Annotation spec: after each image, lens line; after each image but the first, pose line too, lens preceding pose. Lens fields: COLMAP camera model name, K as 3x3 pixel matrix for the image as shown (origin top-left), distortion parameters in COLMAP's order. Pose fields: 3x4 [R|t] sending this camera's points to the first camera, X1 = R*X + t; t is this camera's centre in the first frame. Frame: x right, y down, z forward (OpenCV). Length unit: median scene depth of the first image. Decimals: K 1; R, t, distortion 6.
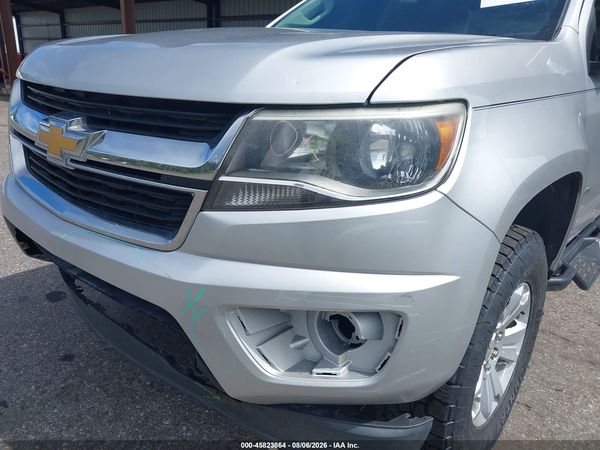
lens RADIAL K [[484.2, 0, 290.0], [0, 484.2, 222.8], [0, 0, 1]] dist [0.008730, -0.003641]
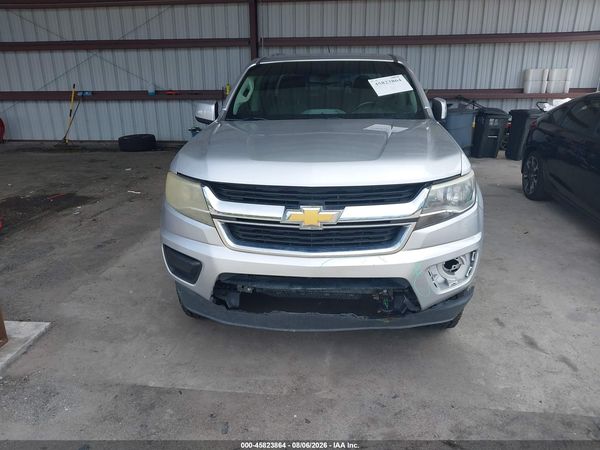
lens RADIAL K [[484.2, 0, 290.0], [0, 484.2, 222.8], [0, 0, 1]] dist [0.008730, -0.003641]
pose [[0.819446, -0.233982, 0.523221, -1.829239], [0.237035, 0.969500, 0.062322, -0.338705], [-0.521845, 0.072952, 0.849915, -0.689582]]
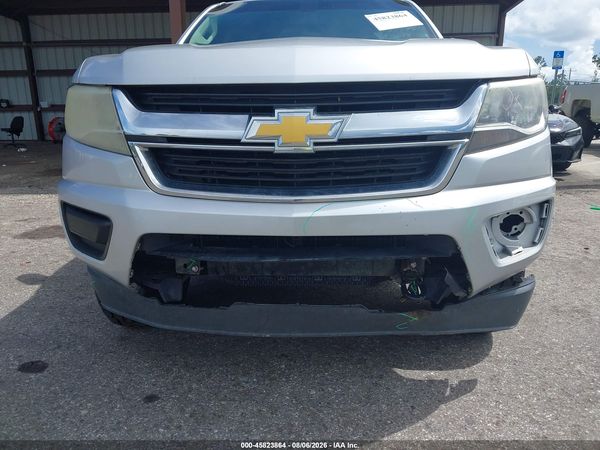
lens RADIAL K [[488.3, 0, 301.6], [0, 488.3, 204.0], [0, 0, 1]] dist [0.005993, 0.000504]
pose [[0.783945, -0.189189, 0.591302, -1.371813], [0.243012, 0.969951, -0.011845, 0.017934], [-0.571293, 0.152979, 0.806363, 0.119212]]
